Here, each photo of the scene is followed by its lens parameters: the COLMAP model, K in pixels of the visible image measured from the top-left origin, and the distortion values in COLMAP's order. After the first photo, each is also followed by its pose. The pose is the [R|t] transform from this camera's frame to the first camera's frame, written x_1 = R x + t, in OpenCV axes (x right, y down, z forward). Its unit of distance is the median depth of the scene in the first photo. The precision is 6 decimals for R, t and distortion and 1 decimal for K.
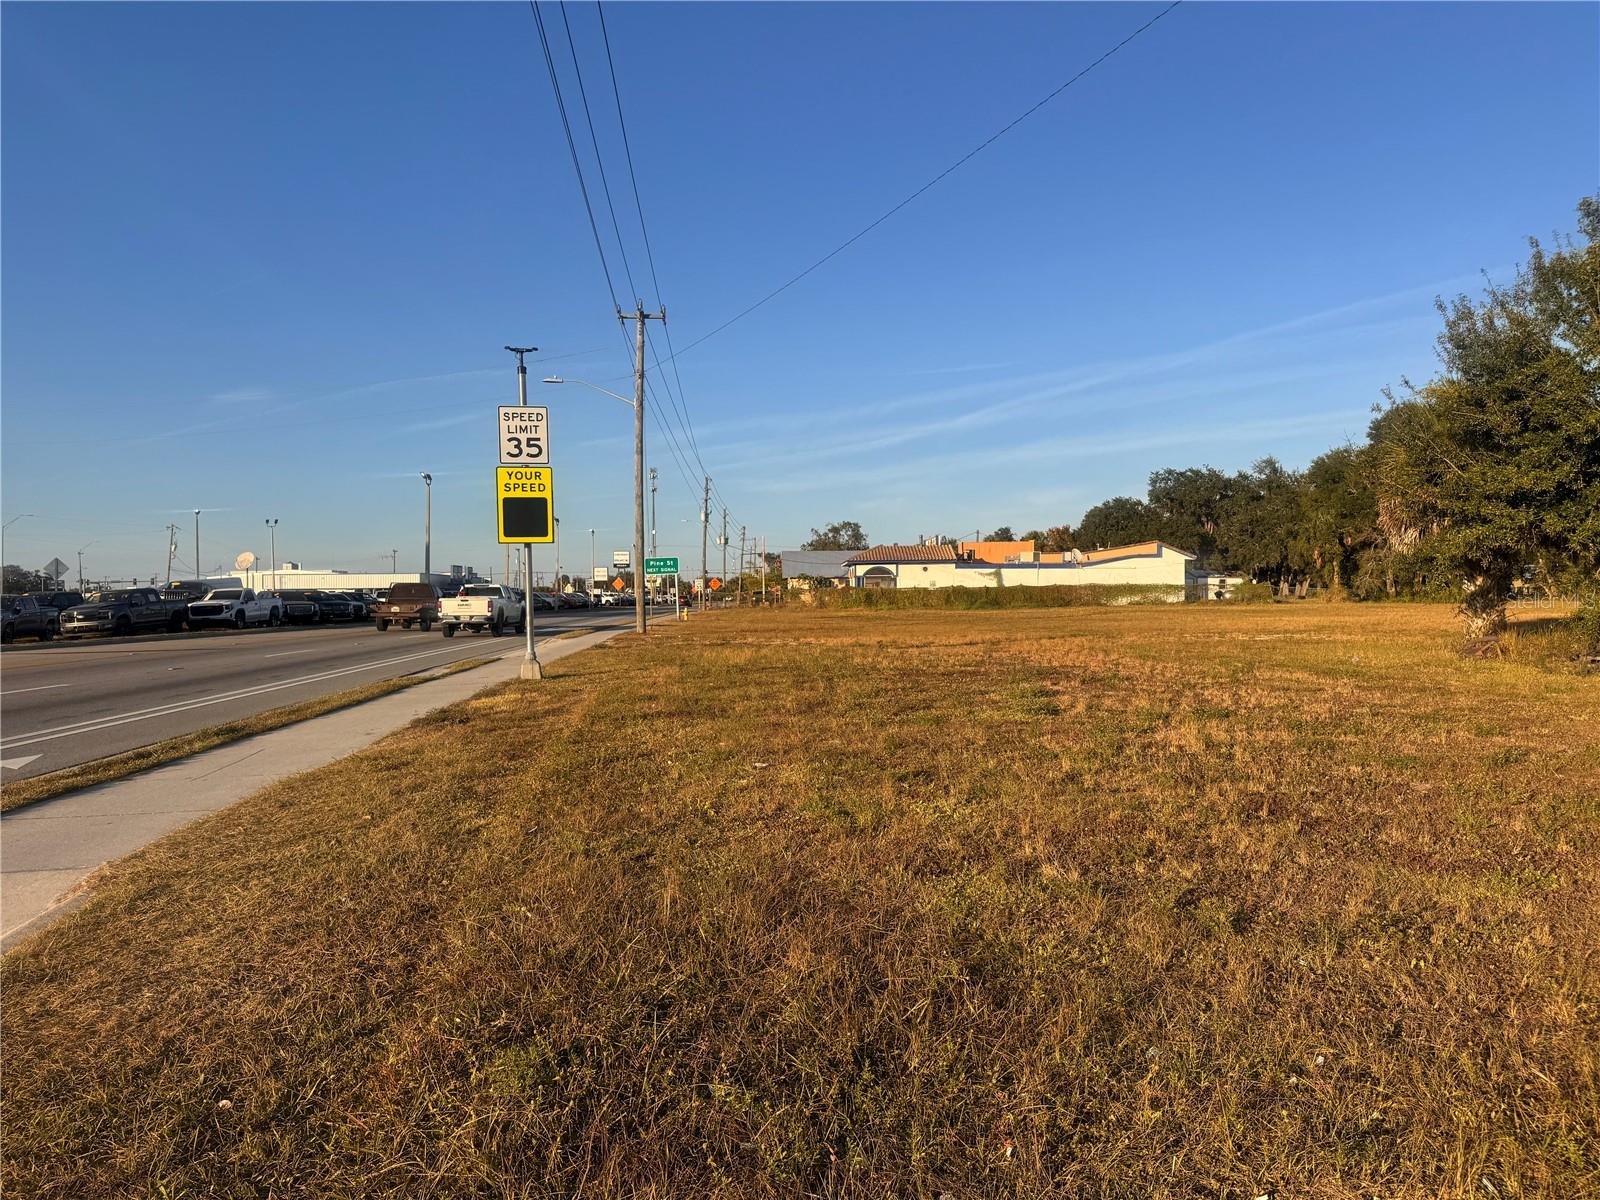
lens RADIAL K [[1106.4, 0, 808.3], [0, 1106.4, 591.2], [0, 0, 1]] dist [0.052220, -0.063662]
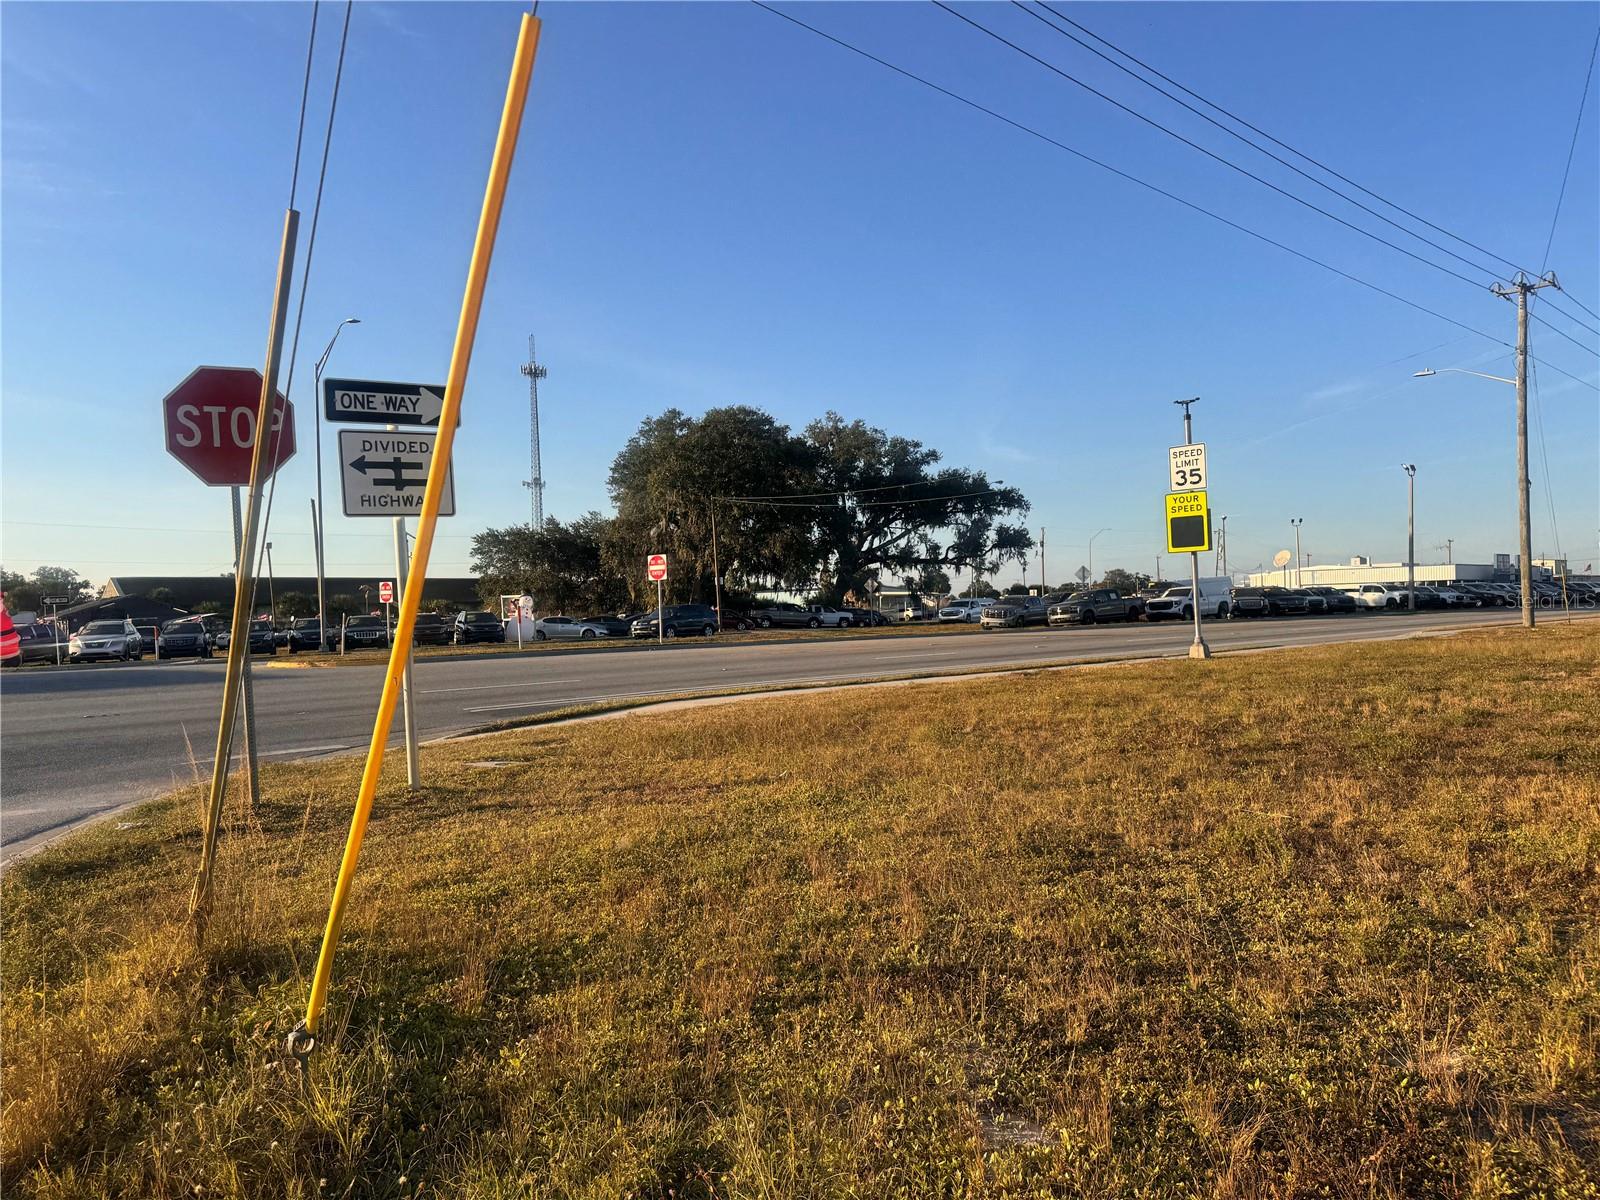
lens RADIAL K [[1106.4, 0, 790.1], [0, 1106.4, 605.5], [0, 0, 1]] dist [0.052220, -0.063662]
pose [[0.605773, -0.007675, -0.795600, 0.489443], [0.021555, 0.999745, 0.006767, 0.000413], [0.795345, -0.021248, 0.605784, -0.150940]]
